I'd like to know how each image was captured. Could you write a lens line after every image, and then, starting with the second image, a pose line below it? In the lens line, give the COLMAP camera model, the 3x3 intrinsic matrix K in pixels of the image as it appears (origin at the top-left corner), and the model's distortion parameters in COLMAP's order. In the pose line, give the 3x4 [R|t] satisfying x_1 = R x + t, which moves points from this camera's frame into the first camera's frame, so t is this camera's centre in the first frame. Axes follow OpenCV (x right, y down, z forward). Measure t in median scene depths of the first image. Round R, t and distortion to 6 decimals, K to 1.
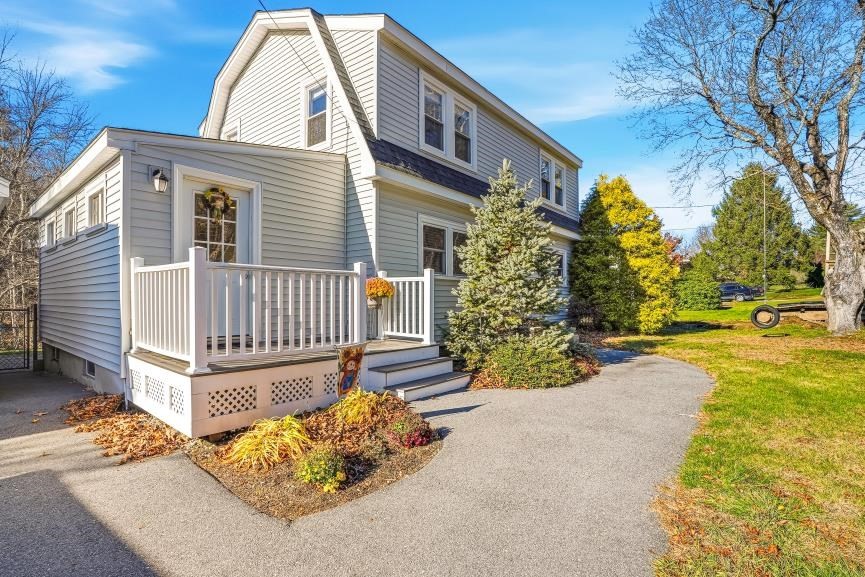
lens RADIAL K [[413.9, 0, 430.5], [0, 413.9, 287.1], [0, 0, 1]] dist [-0.070481, 0.026994]
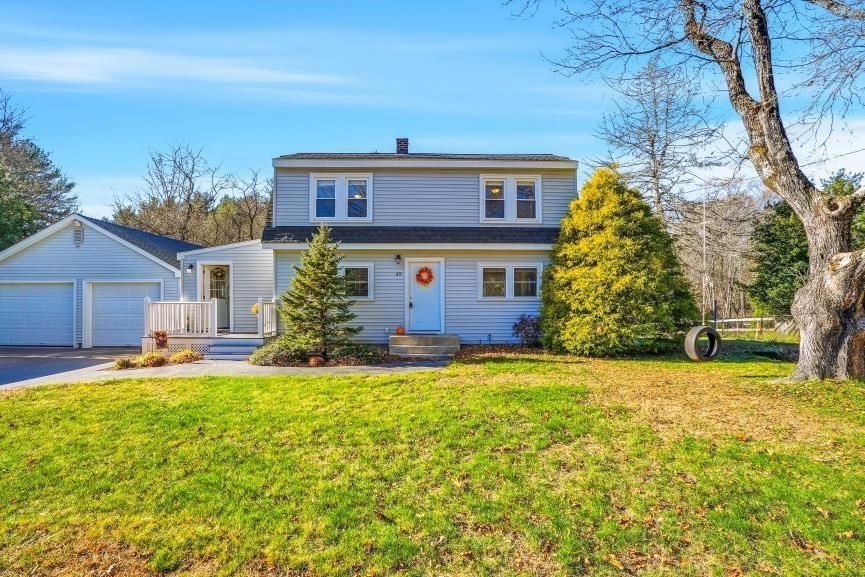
lens RADIAL K [[413.9, 0, 430.5], [0, 413.9, 287.1], [0, 0, 1]] dist [-0.070481, 0.026994]
pose [[0.648181, -0.034949, -0.760684, 1.755778], [0.024453, 0.999386, -0.025080, -0.026335], [0.761094, -0.002344, 0.648638, 0.343883]]
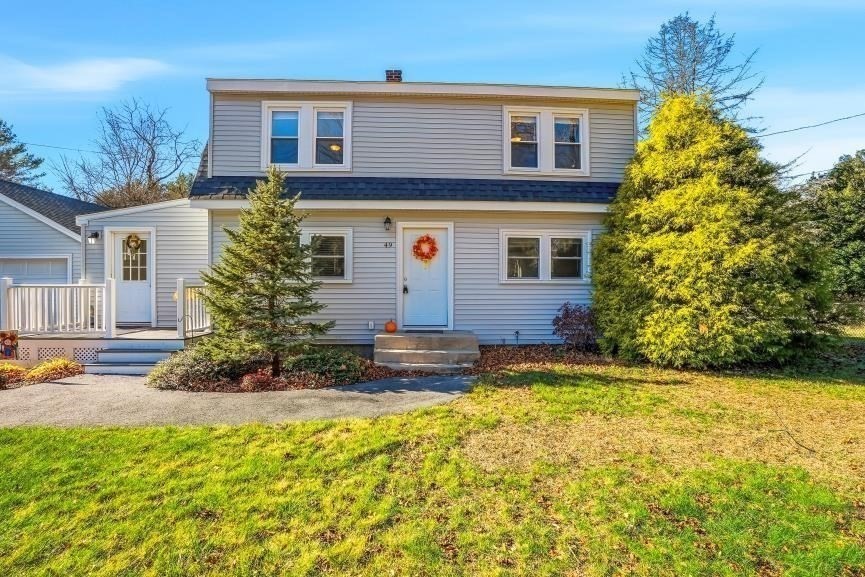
lens RADIAL K [[413.9, 0, 430.5], [0, 413.9, 287.1], [0, 0, 1]] dist [-0.070481, 0.026994]
pose [[0.665691, -0.004681, -0.746213, 1.299363], [0.021174, 0.999696, 0.012618, -0.016835], [0.745927, -0.024200, 0.665588, 0.678140]]
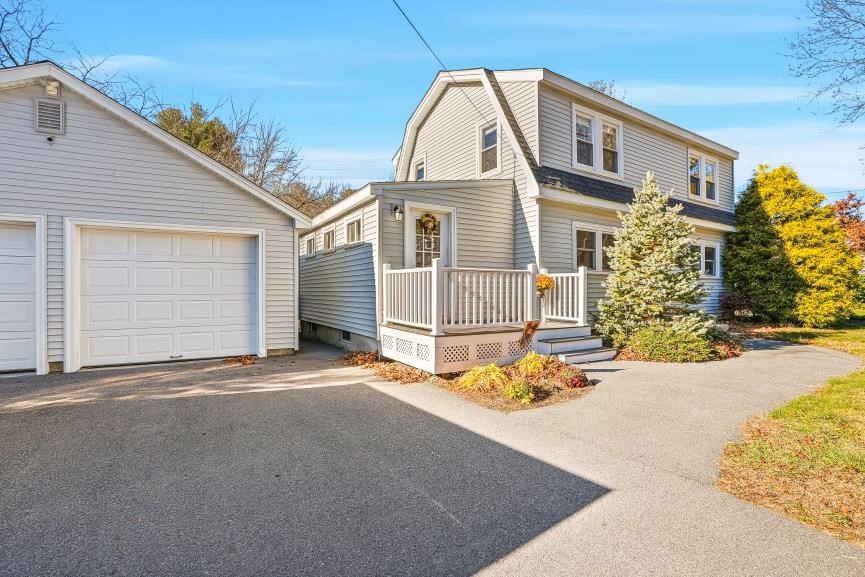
lens RADIAL K [[413.9, 0, 430.5], [0, 413.9, 287.1], [0, 0, 1]] dist [-0.070481, 0.026994]
pose [[0.942165, -0.001182, -0.335146, -0.020703], [0.008614, 0.999749, 0.020689, -0.010461], [0.335038, -0.022380, 0.941939, -0.335153]]
